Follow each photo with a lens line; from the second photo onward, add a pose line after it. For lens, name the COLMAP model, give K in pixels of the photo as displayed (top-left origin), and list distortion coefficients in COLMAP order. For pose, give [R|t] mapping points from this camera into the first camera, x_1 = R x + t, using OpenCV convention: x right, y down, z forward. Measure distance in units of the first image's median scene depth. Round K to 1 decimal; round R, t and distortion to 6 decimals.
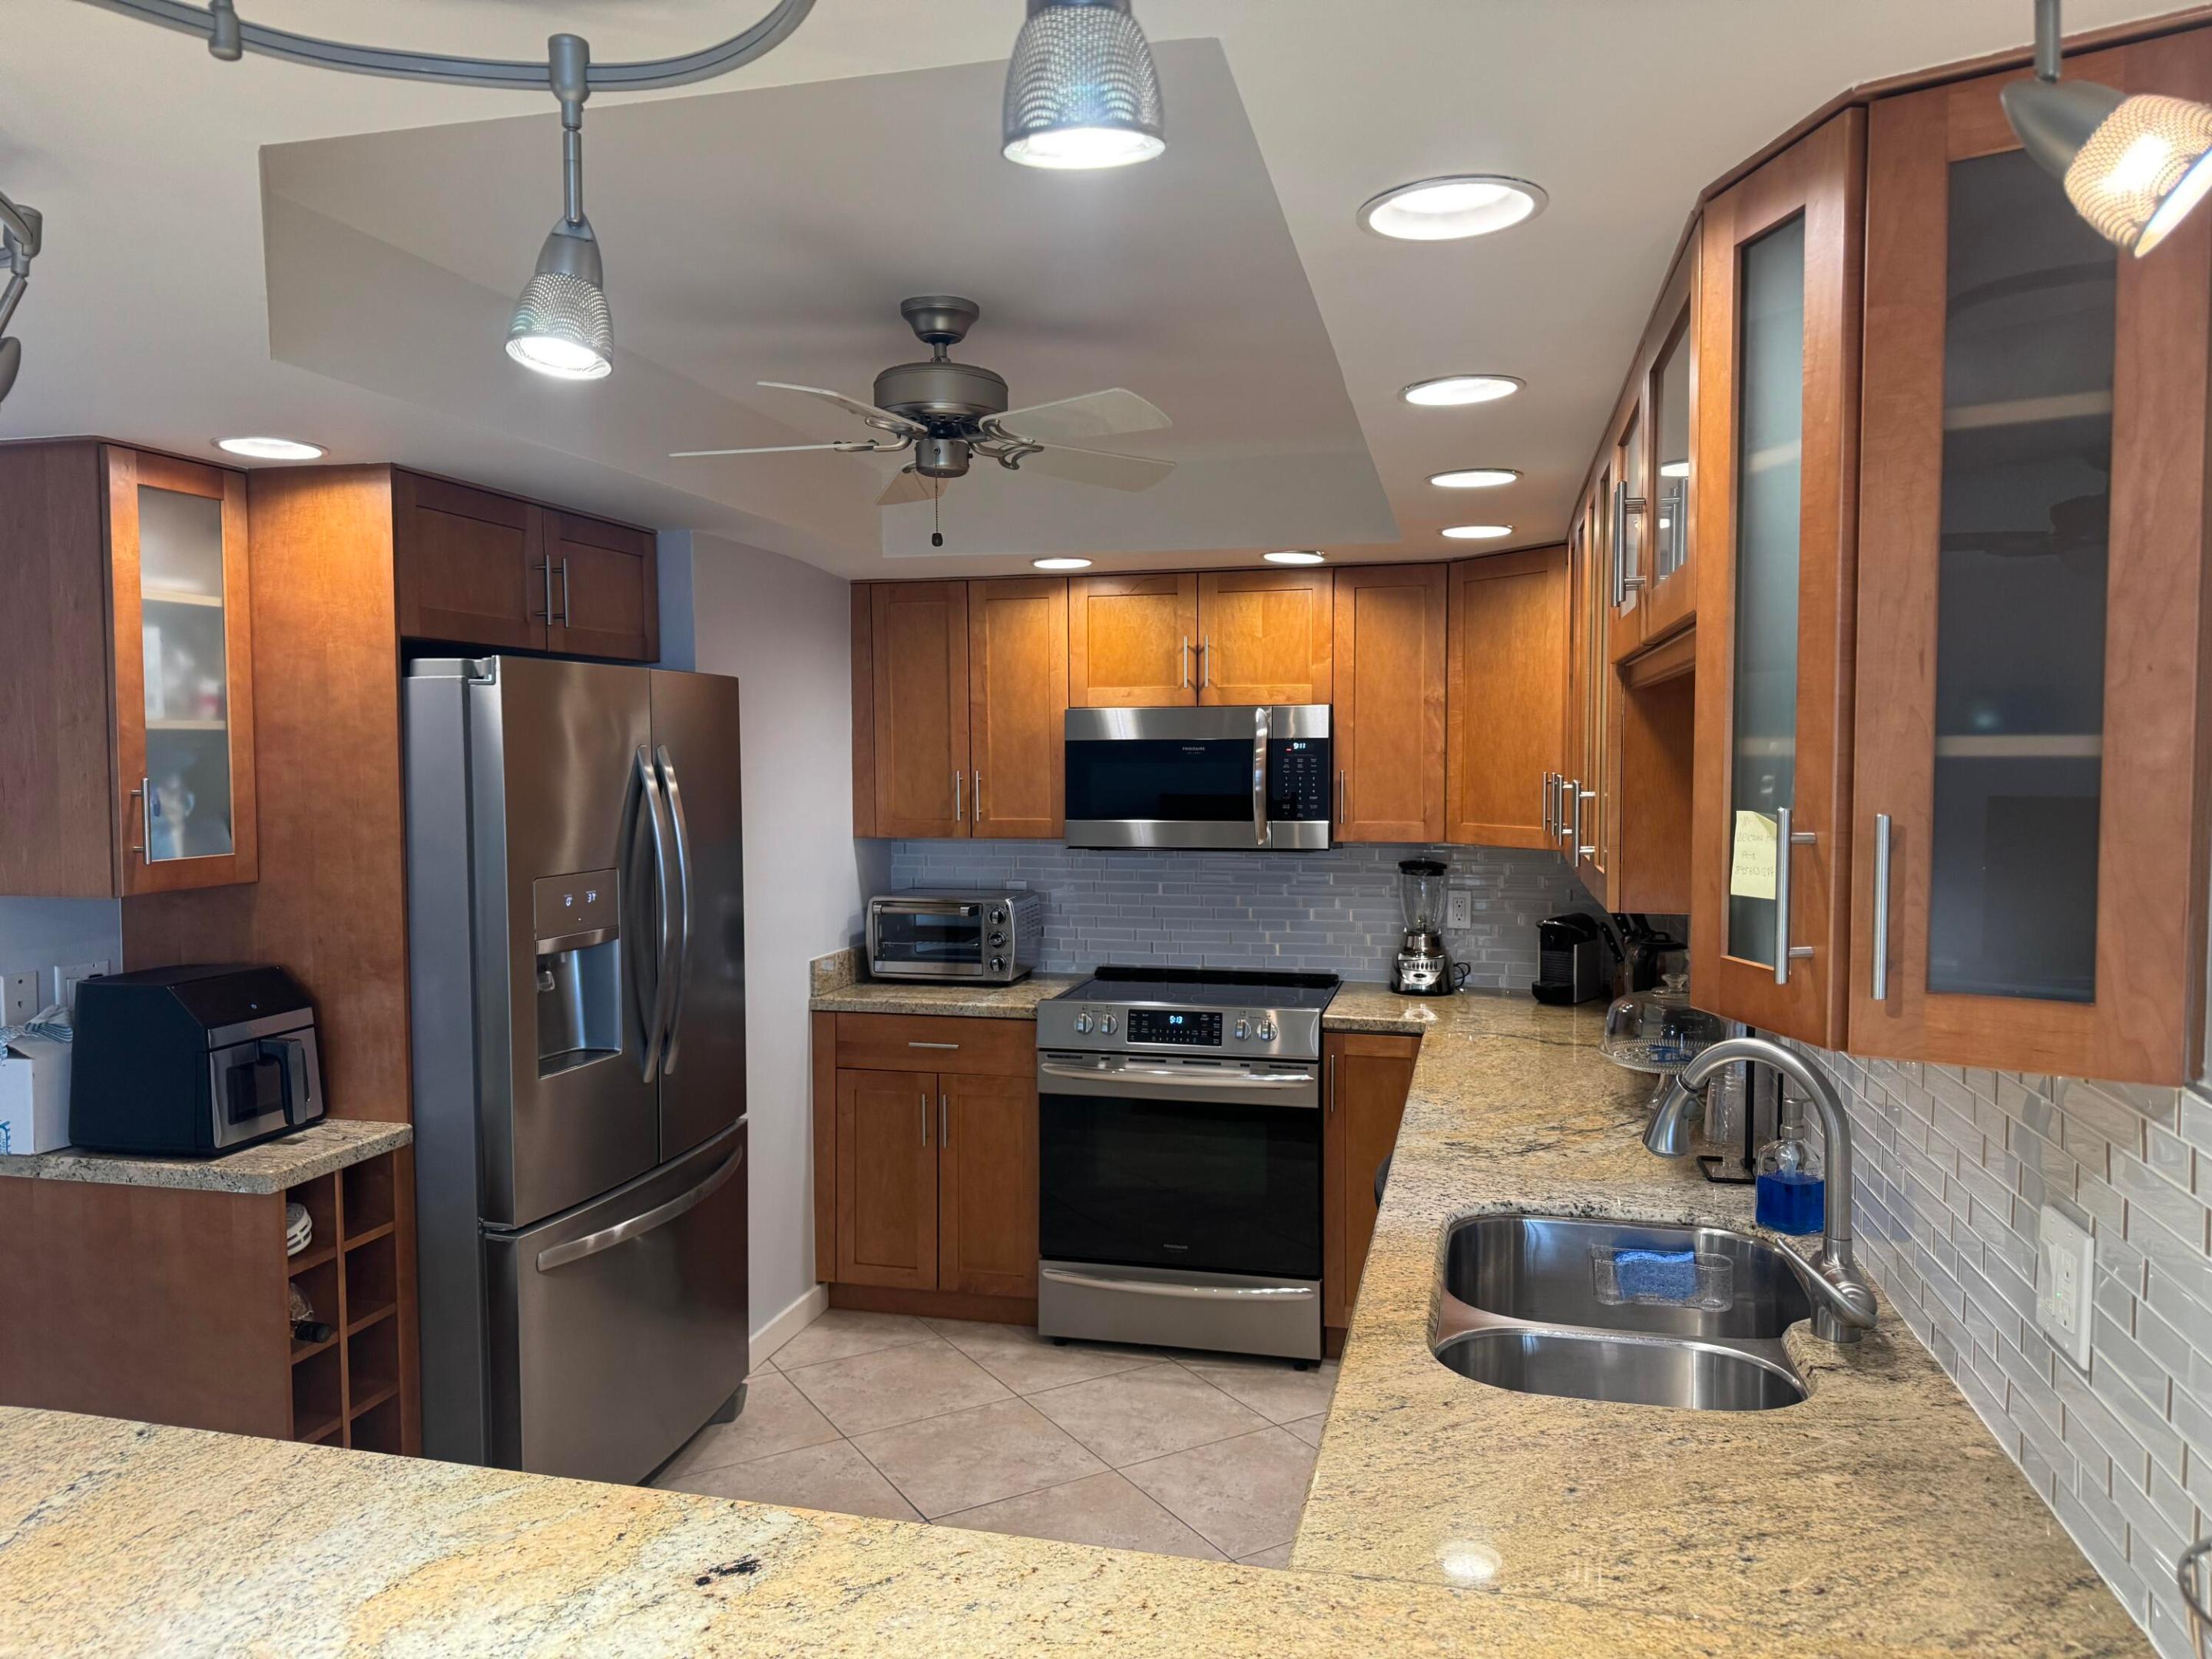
lens RADIAL K [[1518.3, 0, 1112.2], [0, 1518.3, 830.9], [0, 0, 1]] dist [0.120745, -0.254636]
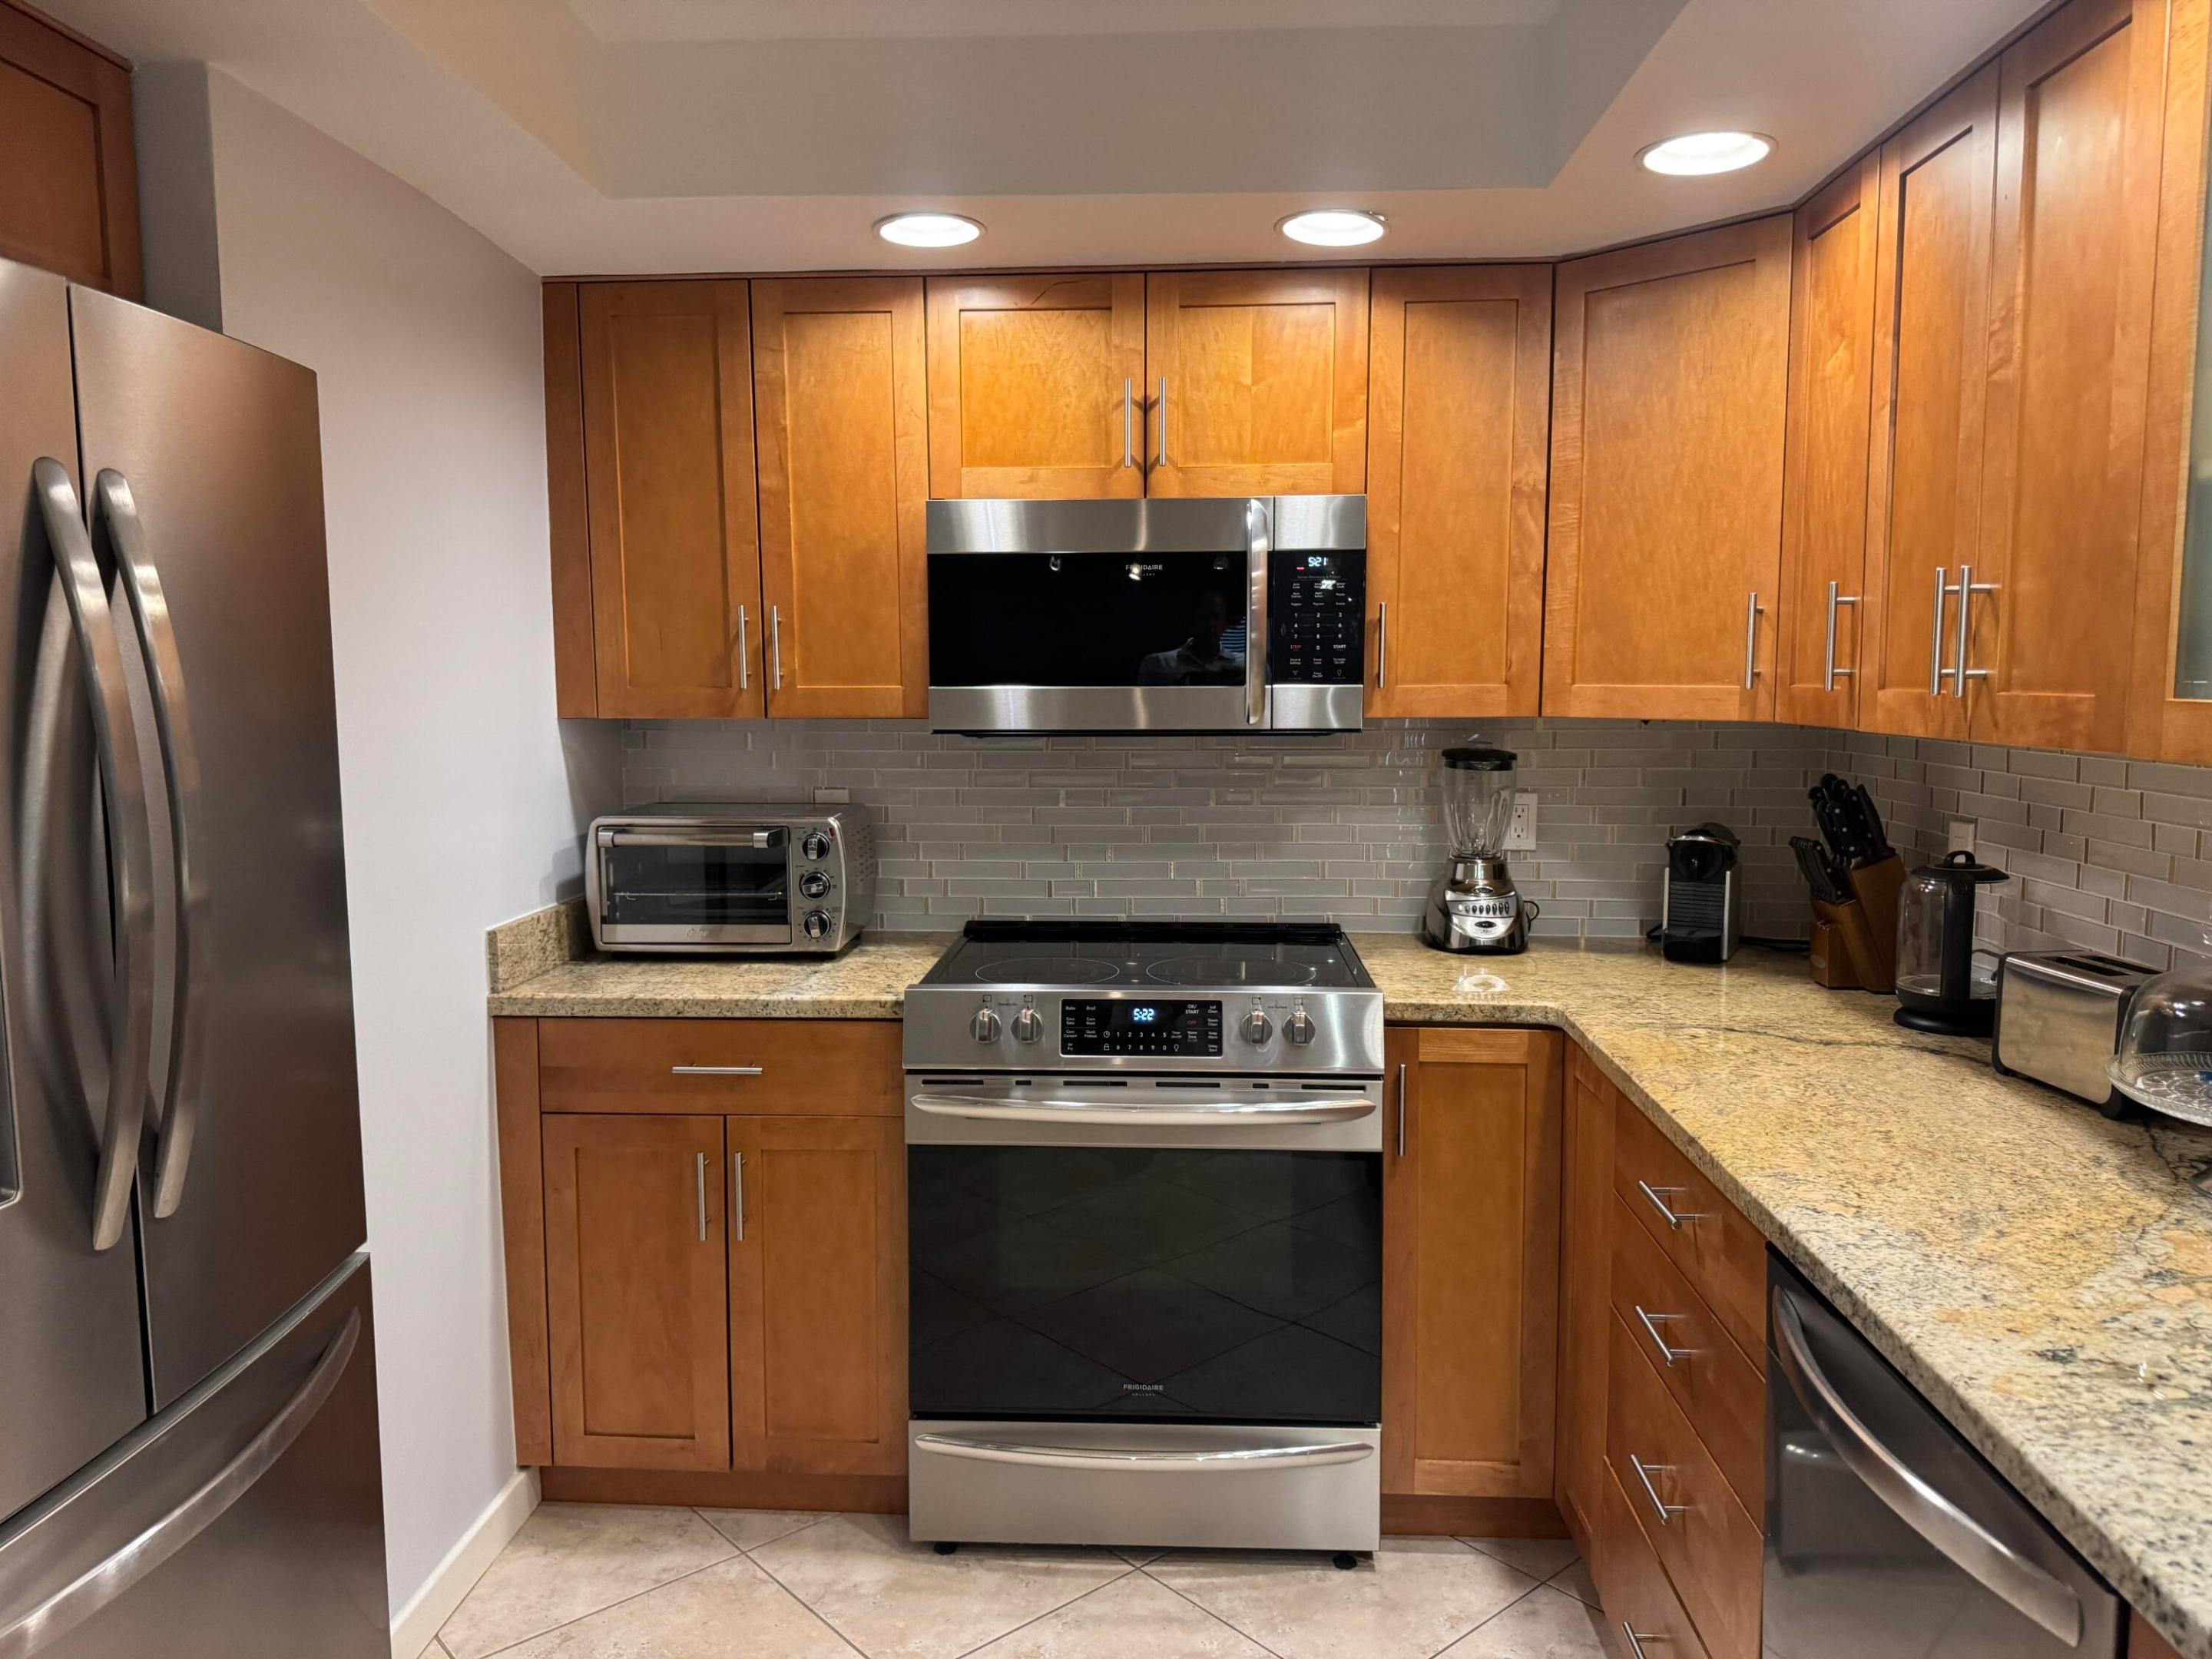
lens RADIAL K [[1518.3, 0, 1112.2], [0, 1518.3, 830.9], [0, 0, 1]] dist [0.120745, -0.254636]
pose [[0.982413, -0.018703, 0.185784, -0.075081], [0.008875, 0.998523, 0.053594, 0.019097], [-0.186512, -0.051002, 0.981128, 0.396987]]
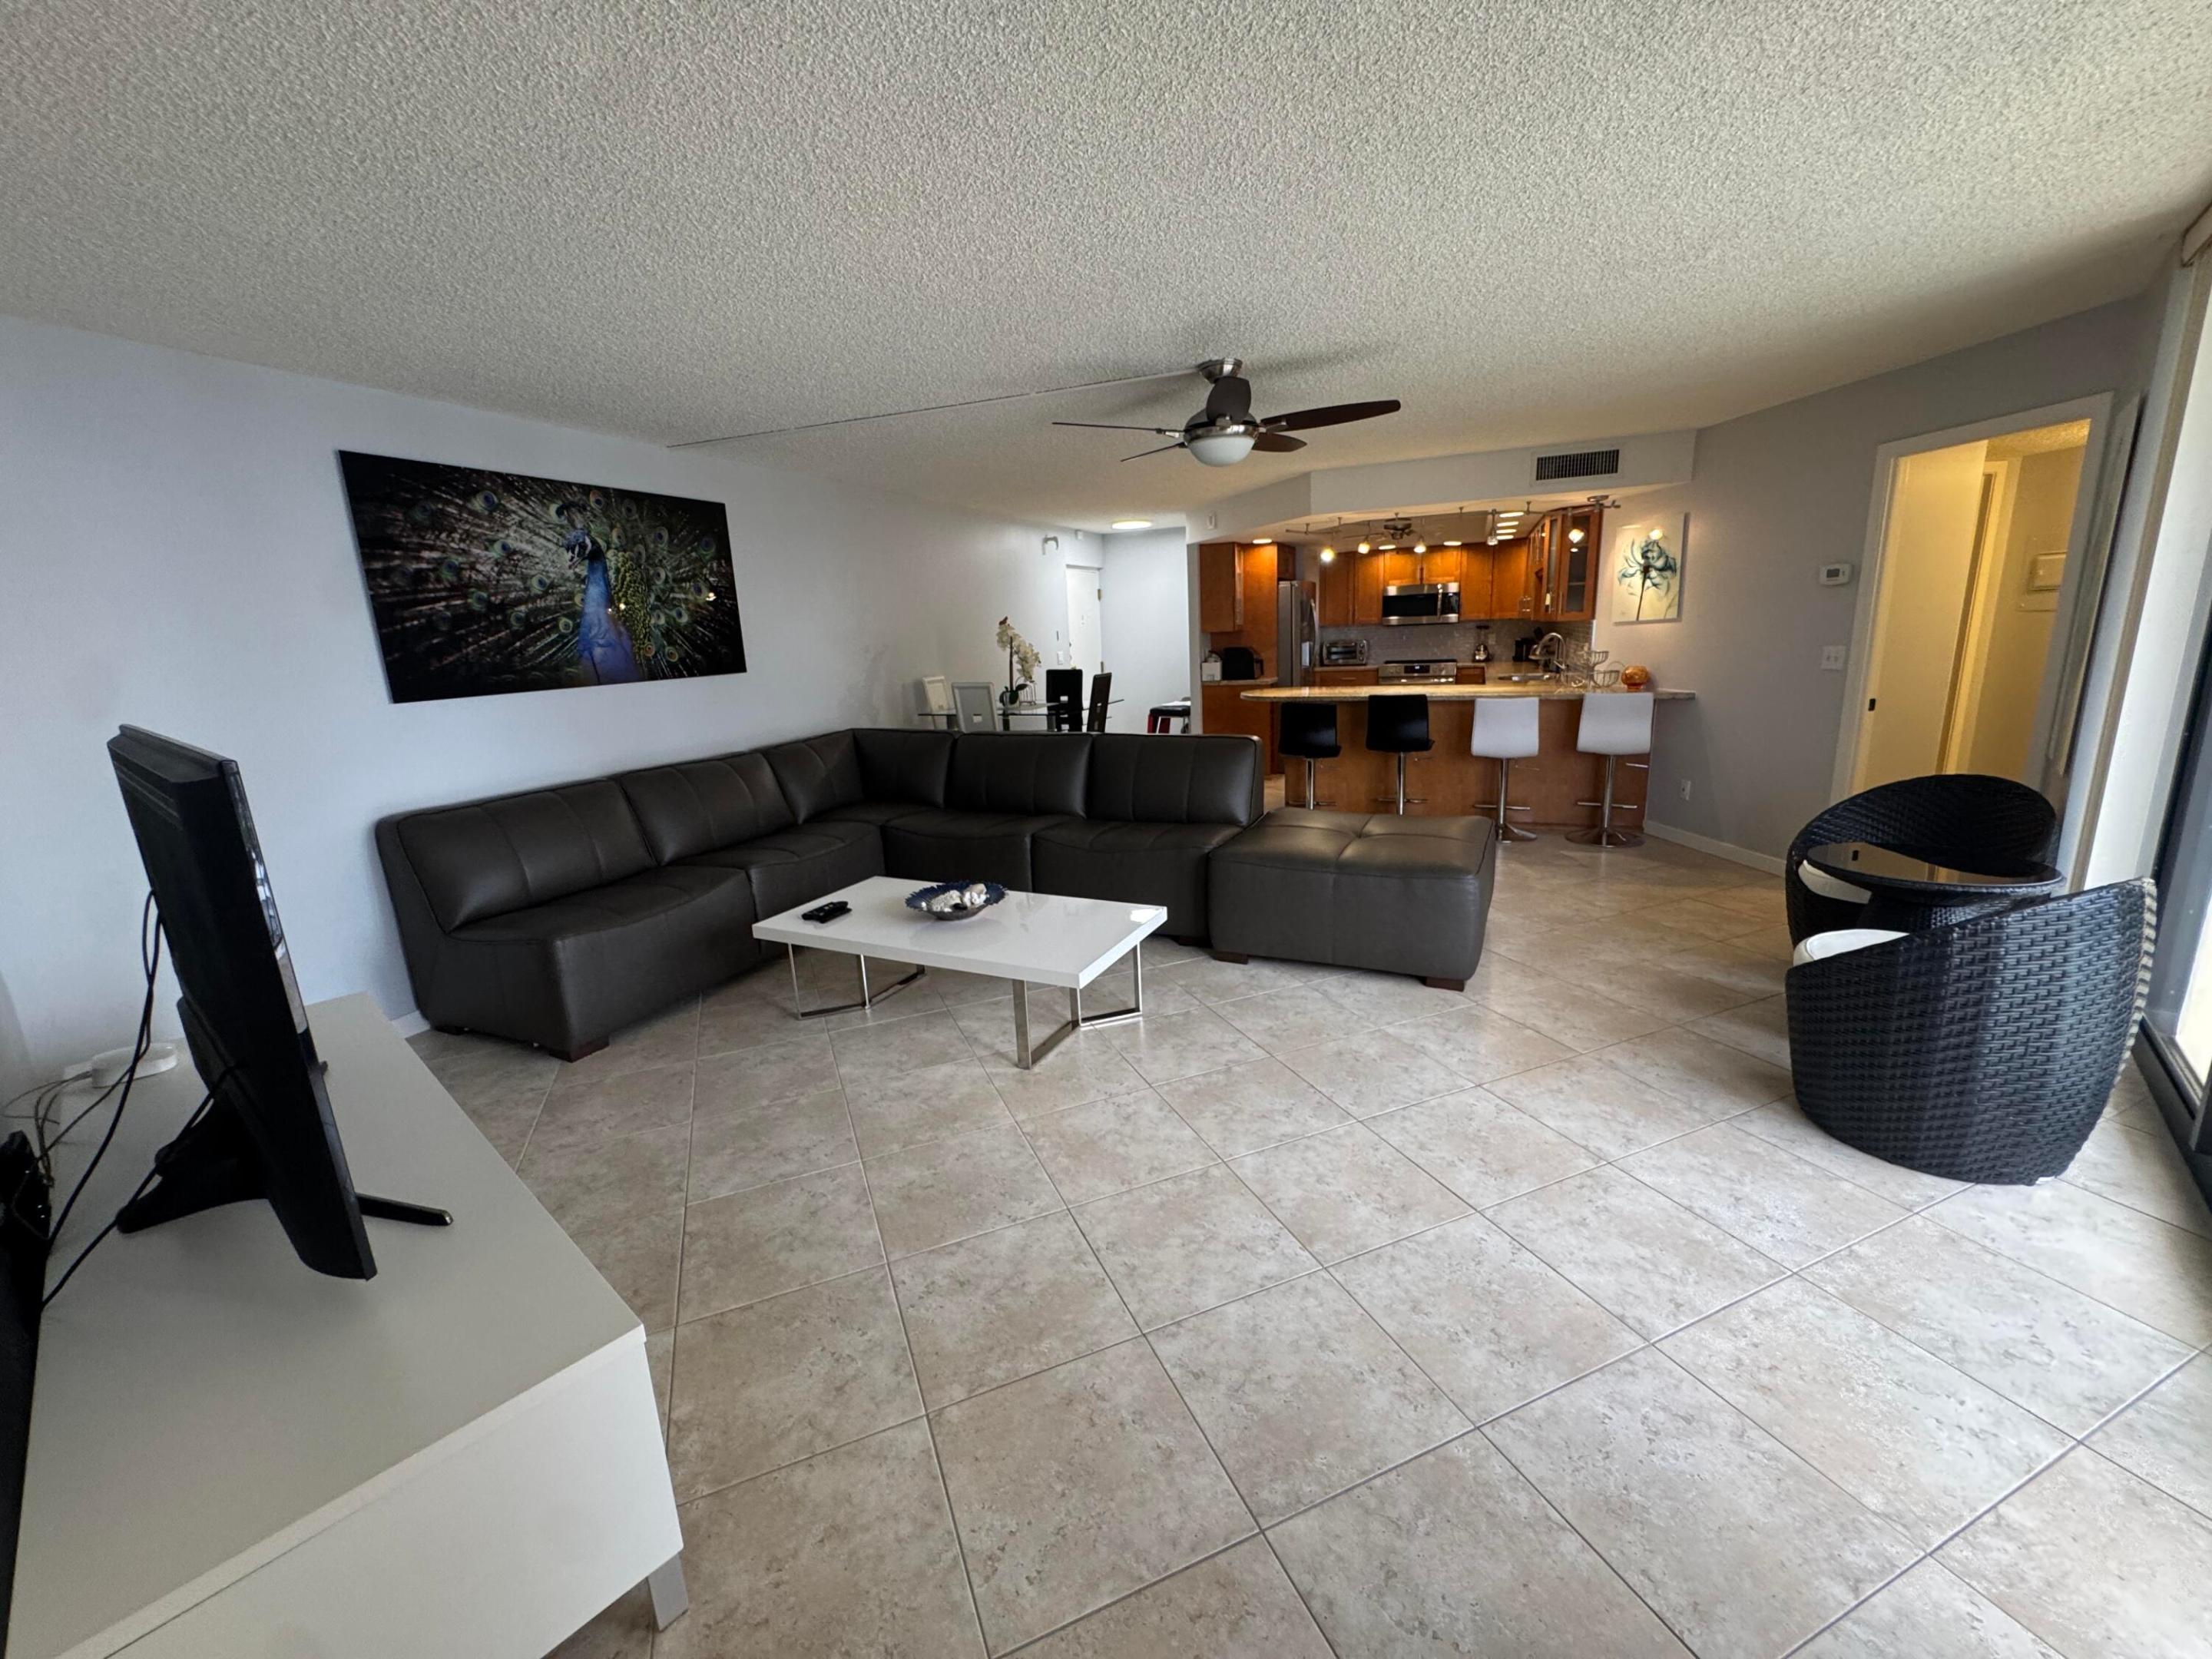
lens RADIAL K [[882.1, 0, 1106.7], [0, 882.1, 834.6], [0, 0, 1]] dist [-0.007164, 0.000090]
pose [[0.988666, -0.000411, -0.150131, -0.393650], [0.027860, 0.983130, 0.180773, 0.111268], [0.147524, -0.182907, 0.971999, -1.357410]]
